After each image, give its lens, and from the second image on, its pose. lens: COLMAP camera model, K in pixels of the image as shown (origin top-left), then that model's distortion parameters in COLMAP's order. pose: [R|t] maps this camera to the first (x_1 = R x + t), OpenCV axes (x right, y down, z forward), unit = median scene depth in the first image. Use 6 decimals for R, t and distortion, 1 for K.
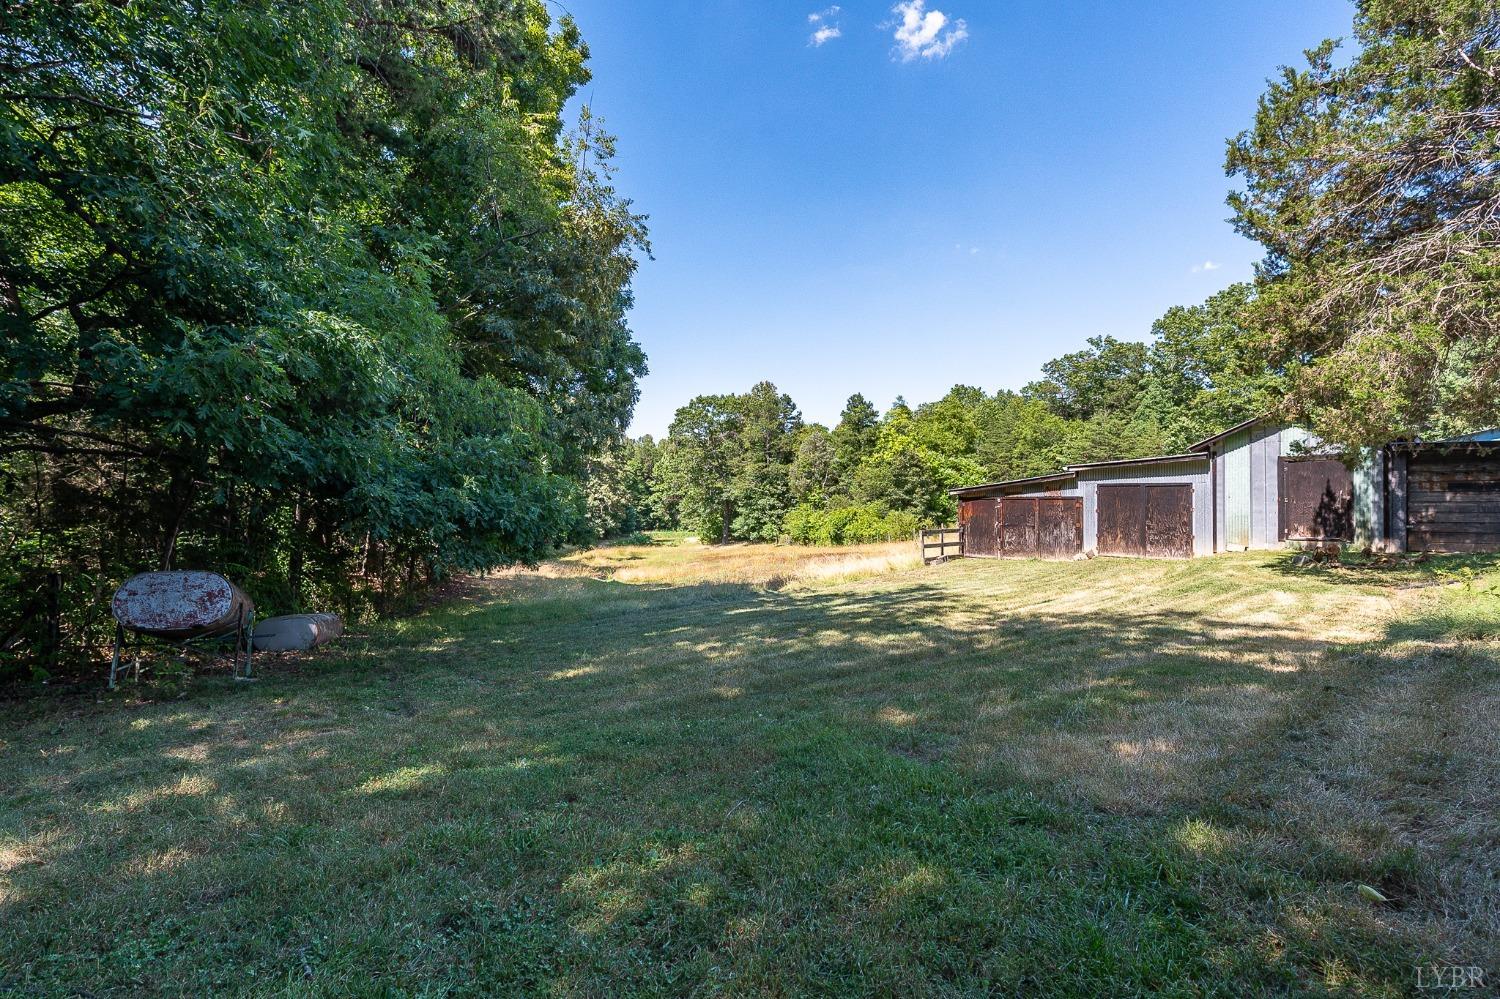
lens RADIAL K [[718.2, 0, 750.0], [0, 718.2, 499.5], [0, 0, 1]] dist [0.000222, 0.000080]
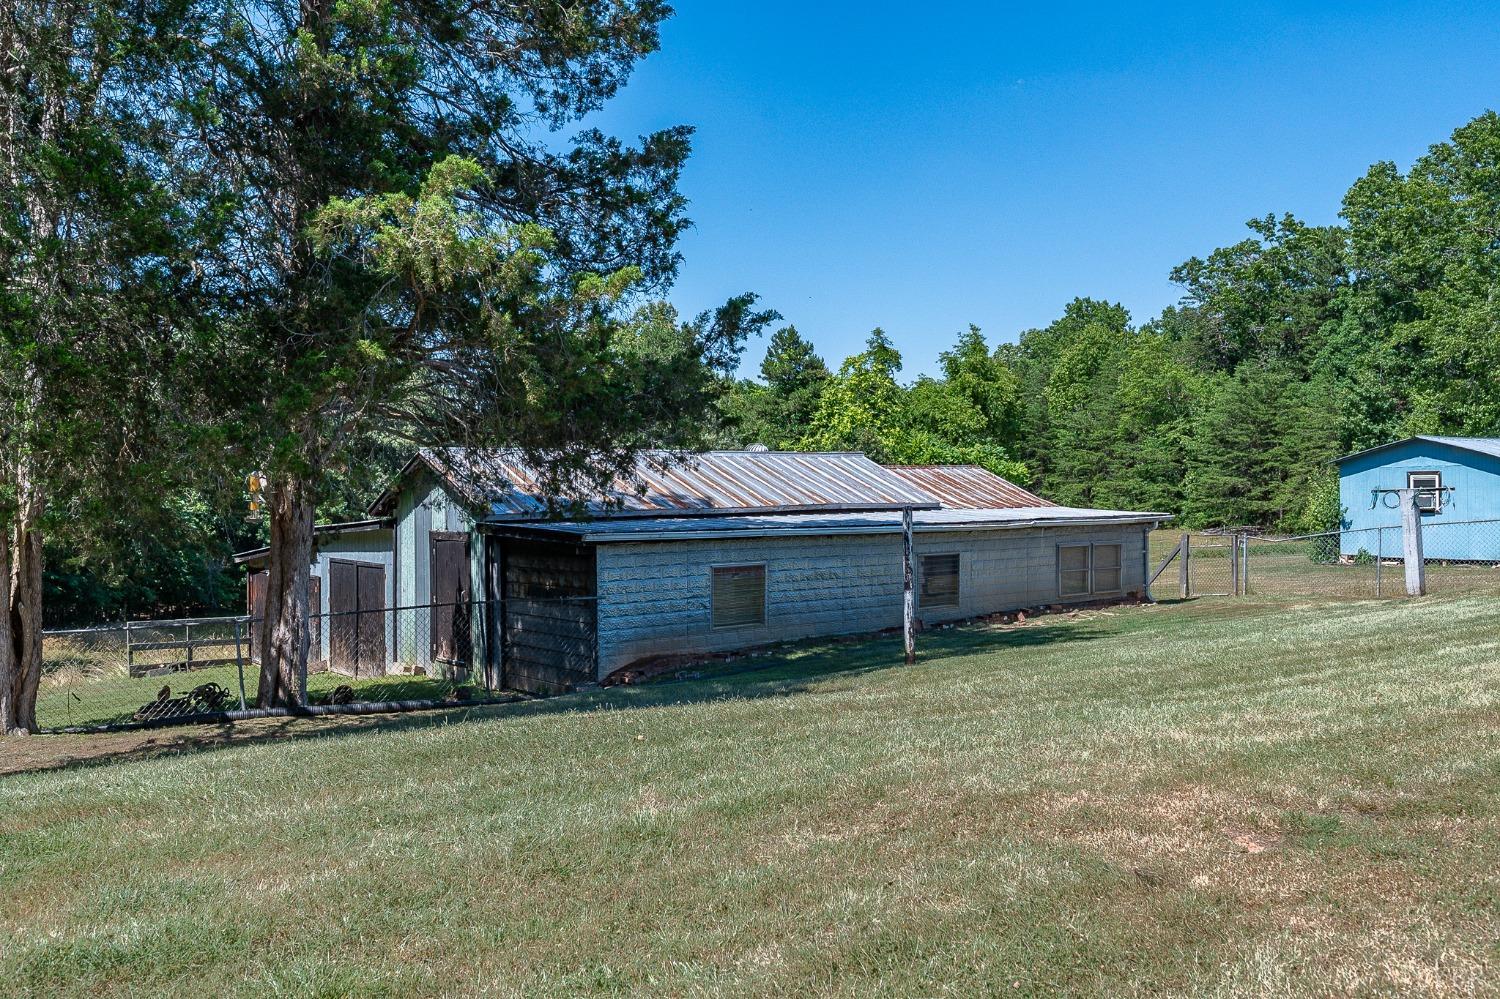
lens RADIAL K [[1339.5, 0, 750.0], [0, 1339.5, 499.5], [0, 0, 1]] dist [-0.005996, -0.004536]
pose [[0.996380, 0.007290, -0.084695, 0.212723], [-0.007089, 0.999971, 0.002679, -0.017570], [0.084712, -0.002069, 0.996403, -0.031647]]
